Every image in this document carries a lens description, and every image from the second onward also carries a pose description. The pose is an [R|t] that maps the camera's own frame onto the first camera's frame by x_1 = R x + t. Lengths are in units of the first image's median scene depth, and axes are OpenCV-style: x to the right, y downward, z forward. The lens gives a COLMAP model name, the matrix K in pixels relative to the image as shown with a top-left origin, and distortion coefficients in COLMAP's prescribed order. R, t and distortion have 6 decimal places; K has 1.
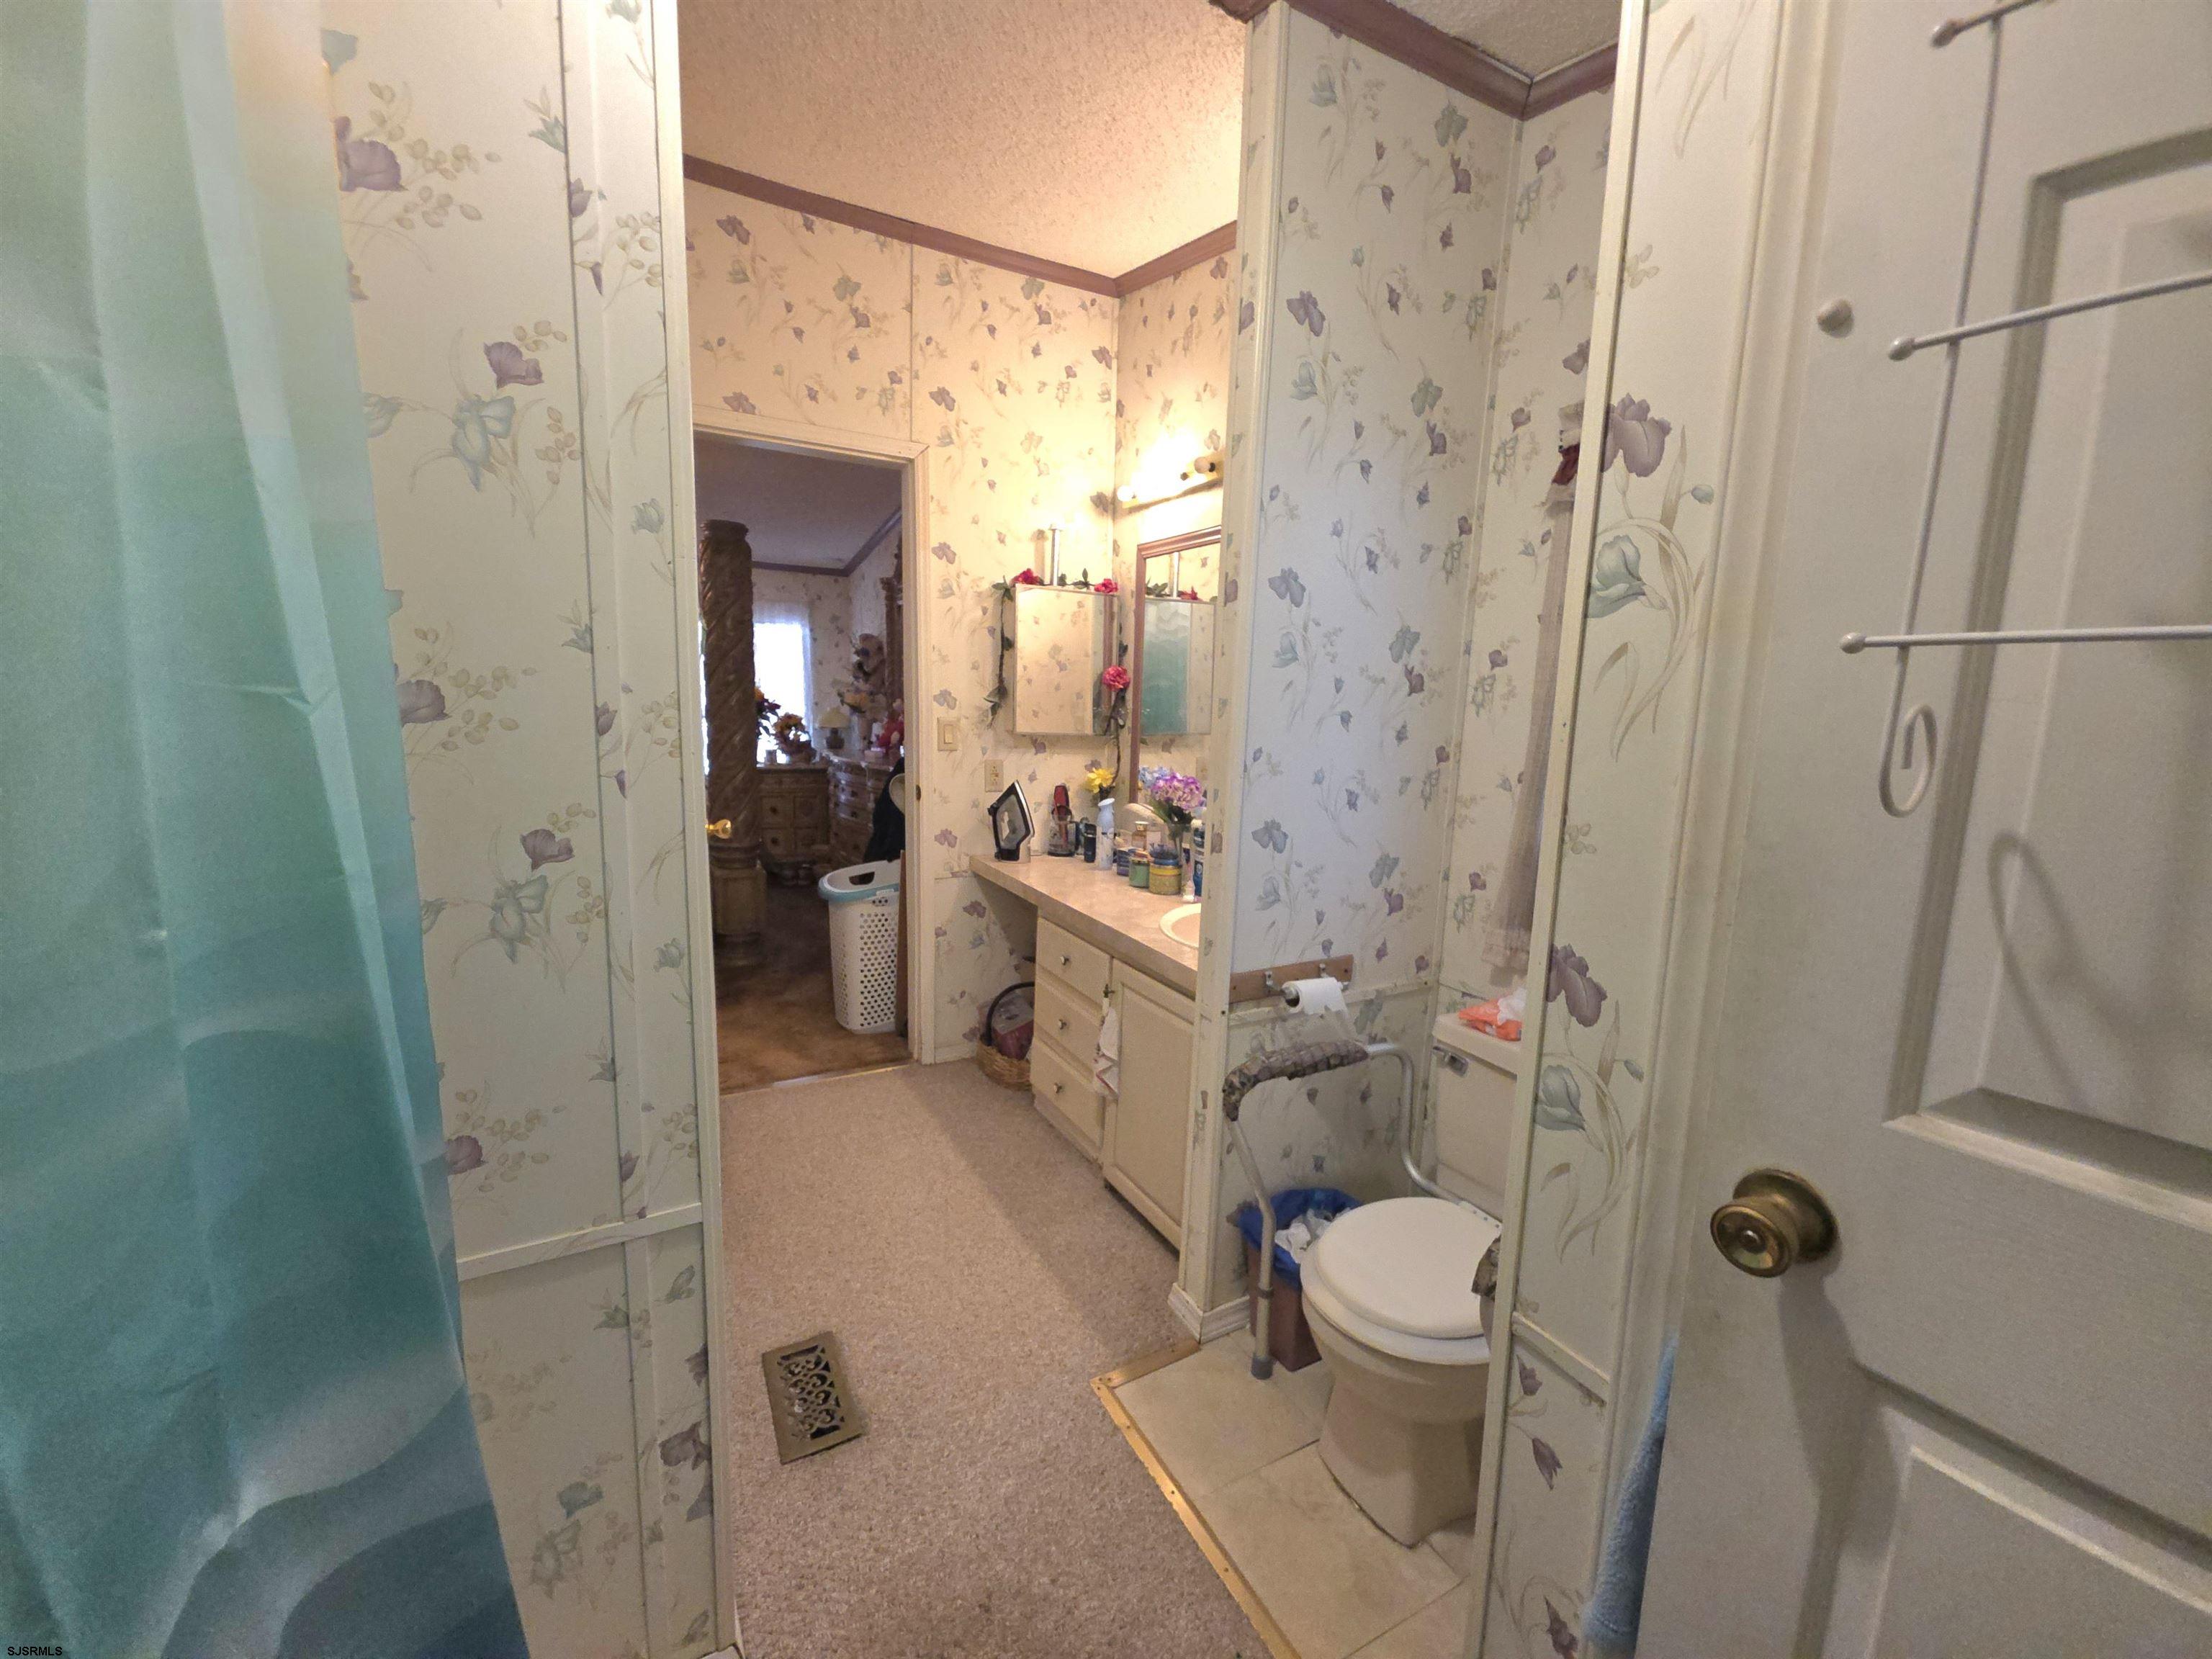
lens RADIAL K [[887.8, 0, 1115.7], [0, 887.8, 834.5], [0, 0, 1]] dist [0.007651, -0.000413]
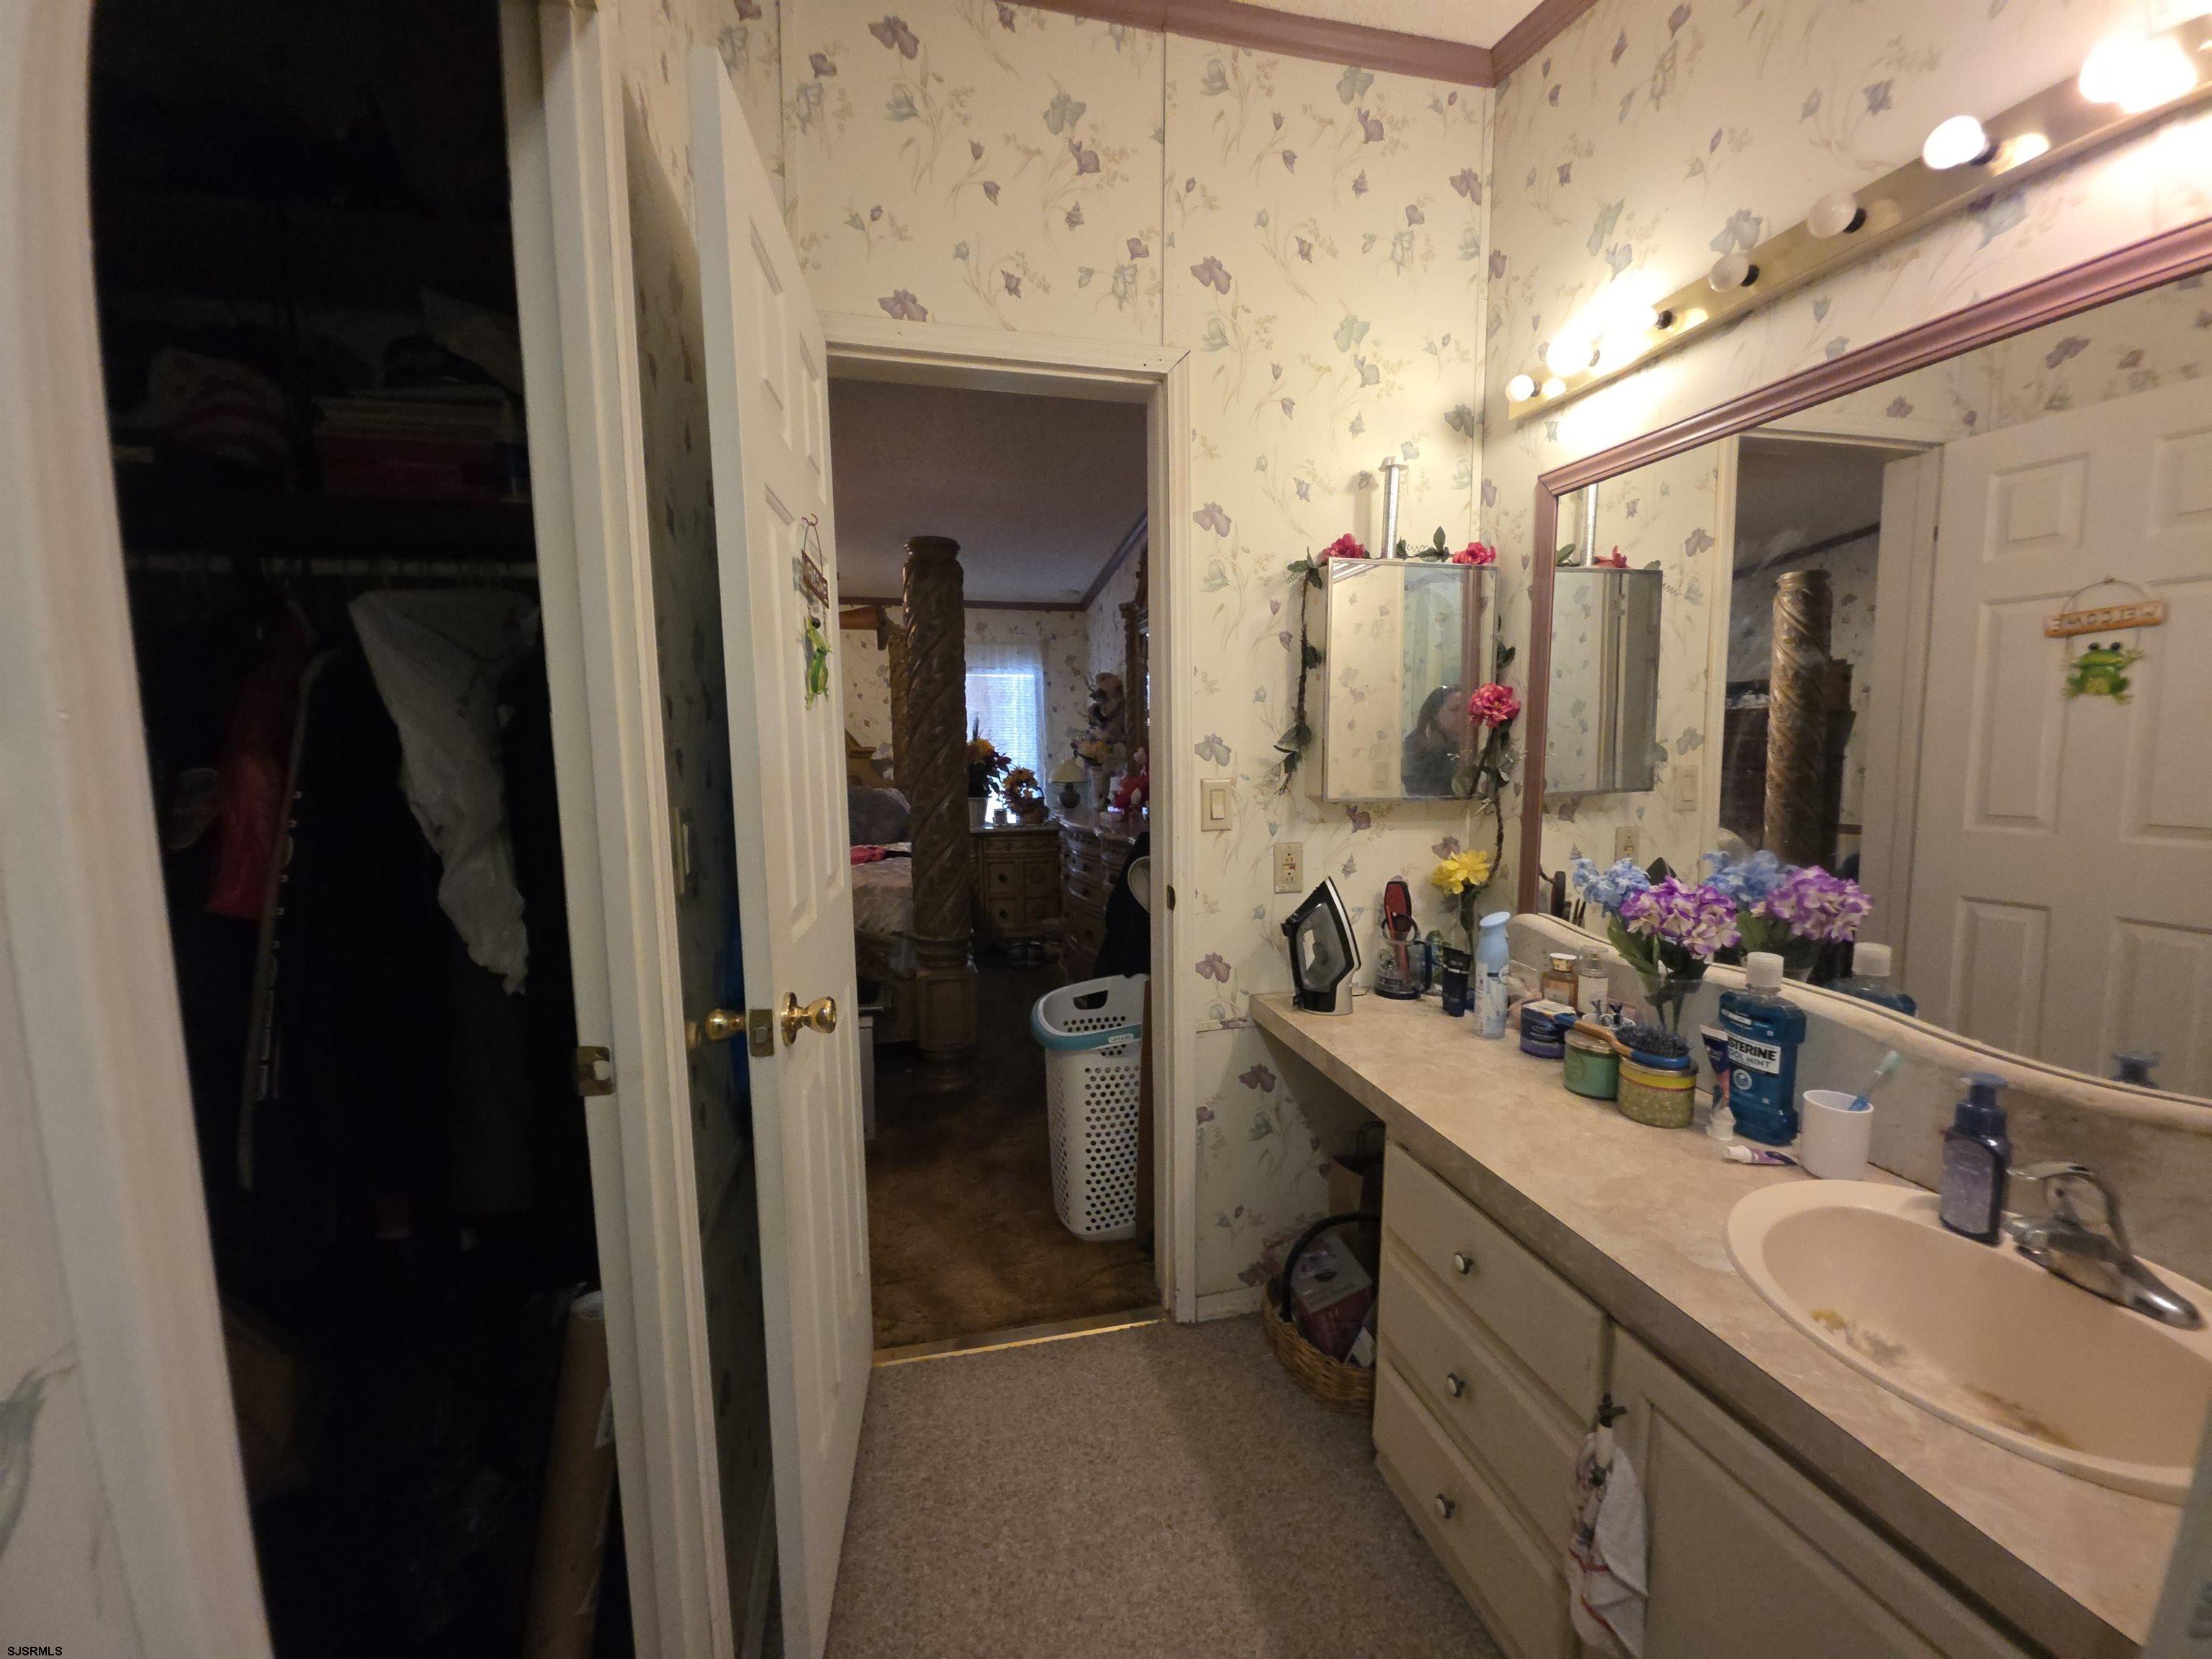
lens RADIAL K [[887.8, 0, 1097.2], [0, 887.8, 827.8], [0, 0, 1]] dist [0.007651, -0.000413]
pose [[0.958904, -0.010537, -0.283533, -0.090016], [-0.004661, 0.998590, -0.052873, -0.061622], [0.283691, 0.052022, 0.957504, 0.364704]]
